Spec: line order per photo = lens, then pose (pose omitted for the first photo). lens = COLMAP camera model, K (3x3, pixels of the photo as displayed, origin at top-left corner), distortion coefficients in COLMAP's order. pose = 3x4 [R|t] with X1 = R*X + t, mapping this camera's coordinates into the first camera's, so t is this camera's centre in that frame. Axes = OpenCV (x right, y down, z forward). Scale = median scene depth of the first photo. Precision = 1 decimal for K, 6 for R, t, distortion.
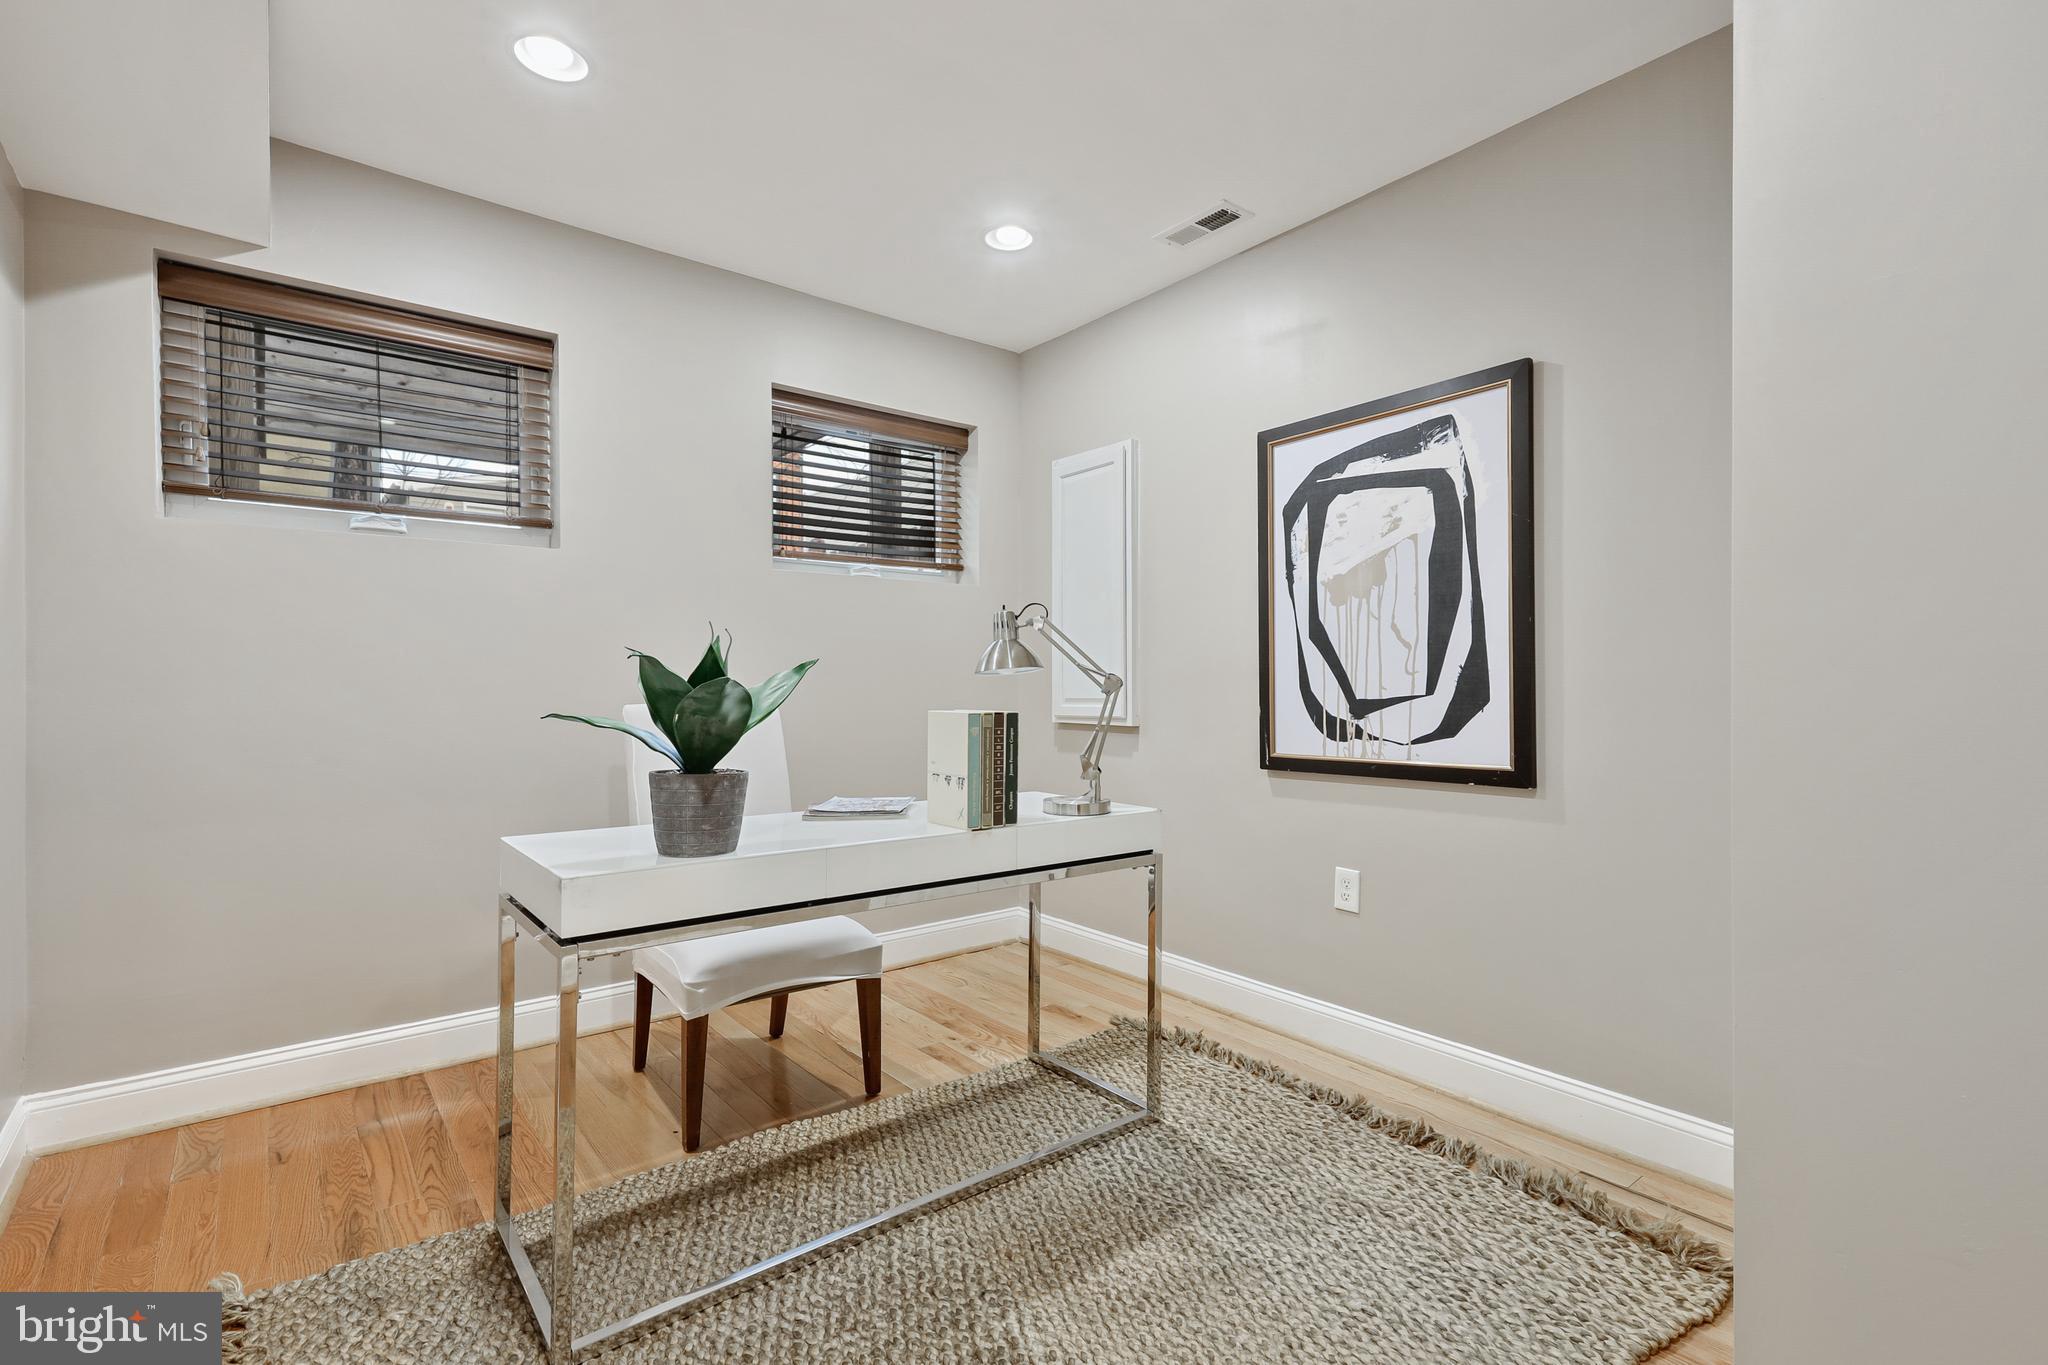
lens RADIAL K [[941.1, 0, 1023.4], [0, 941.1, 680.1], [0, 0, 1]] dist [0.028699, -0.000106]
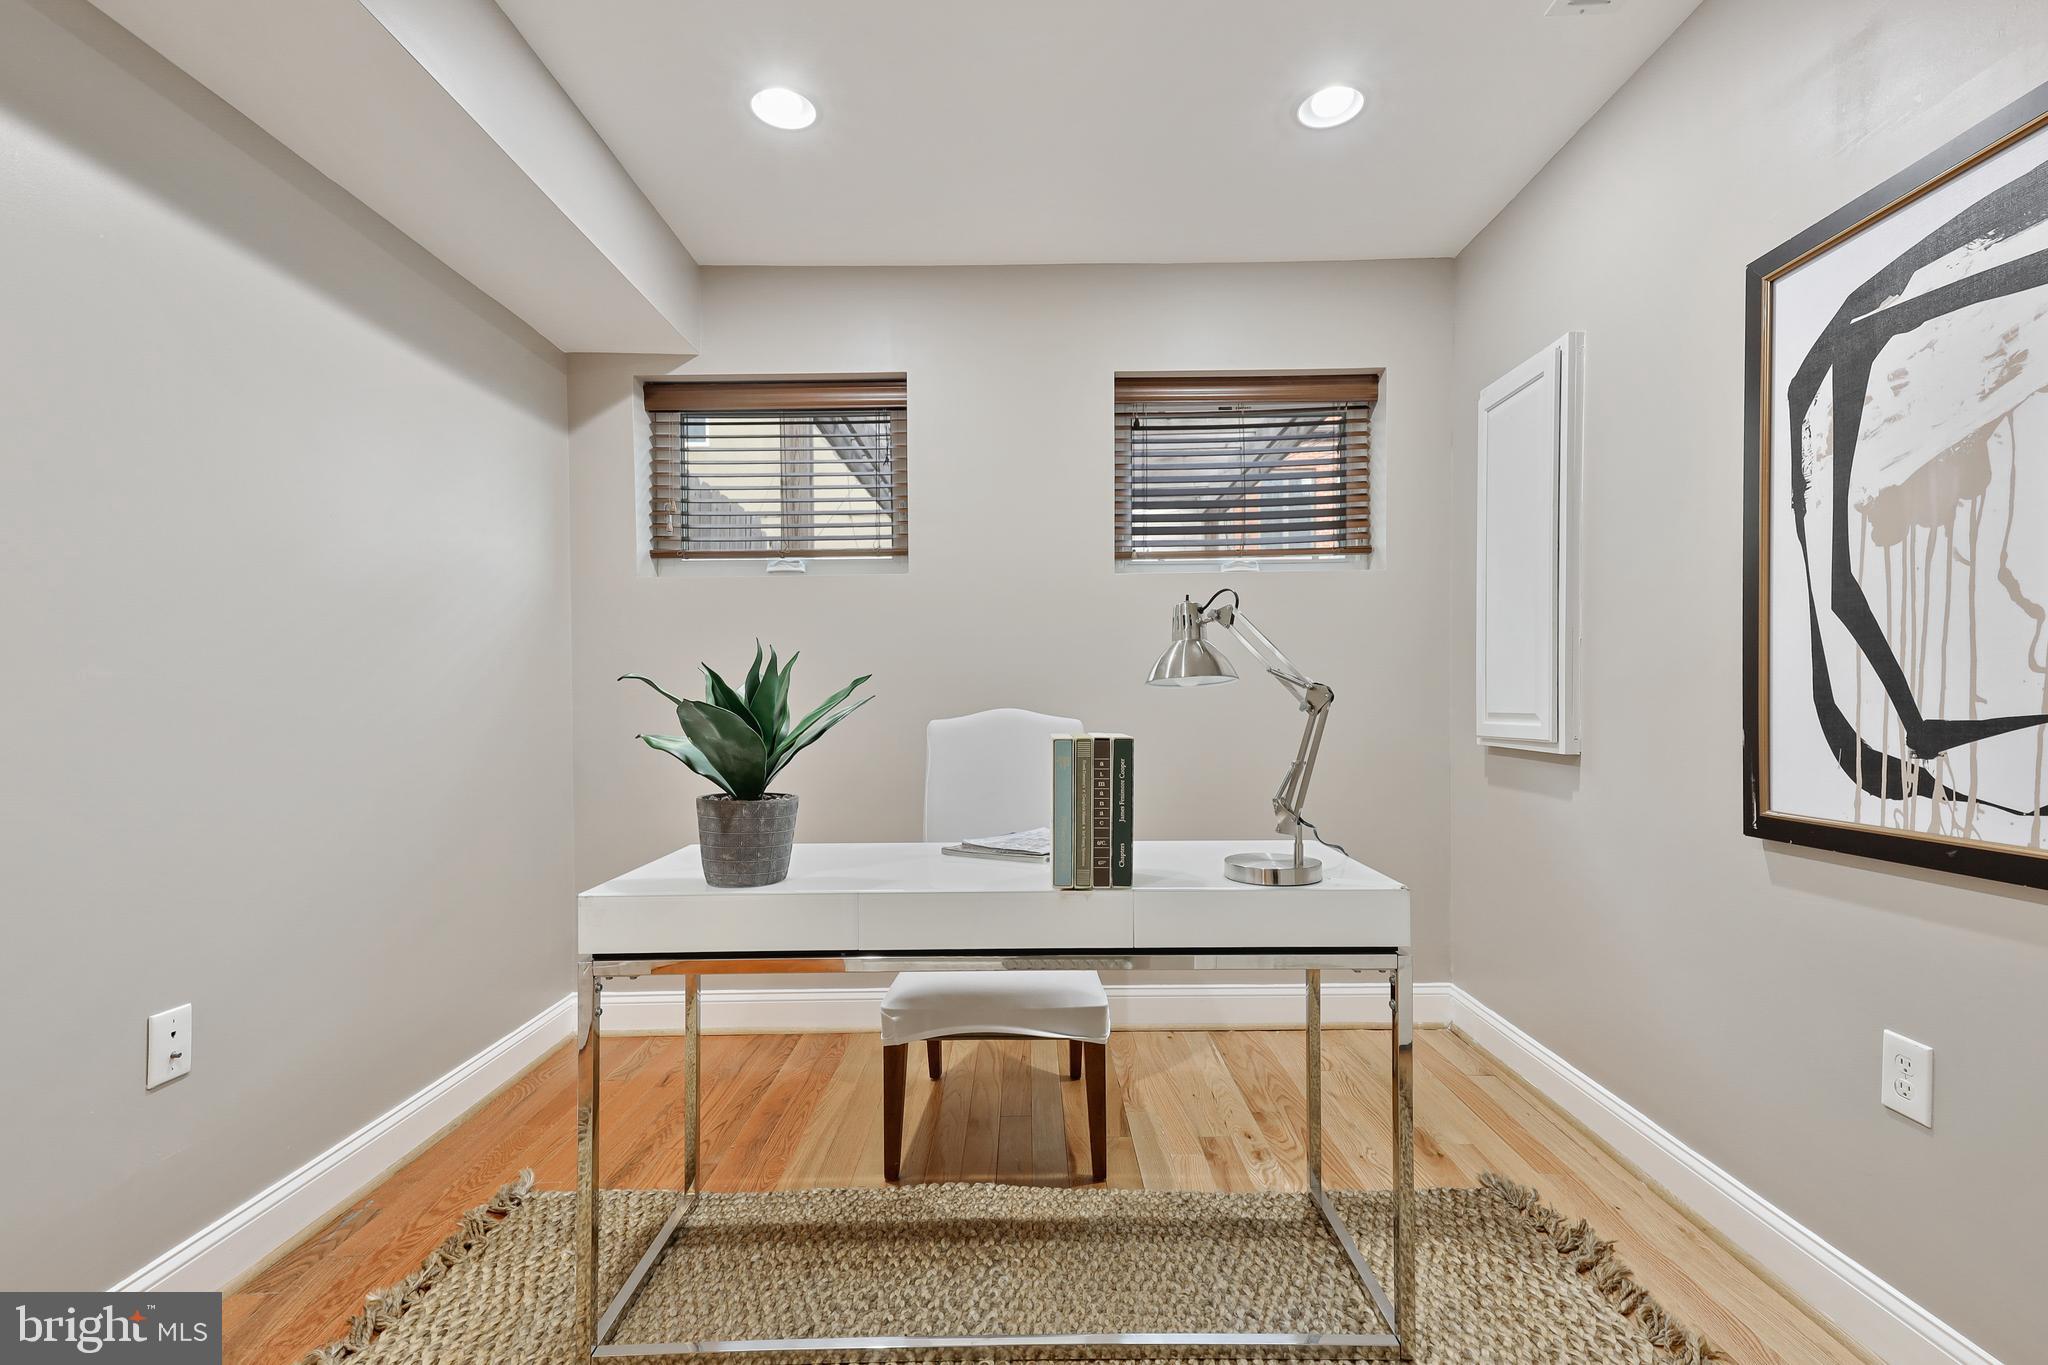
lens RADIAL K [[929.3, 0, 1026.8], [0, 929.3, 704.1], [0, 0, 1]] dist [0.038768, -0.010355]
pose [[0.785558, -0.002986, -0.618780, 0.288448], [0.014180, 0.999813, 0.013178, -0.002727], [0.618625, -0.019126, 0.785453, 0.275501]]
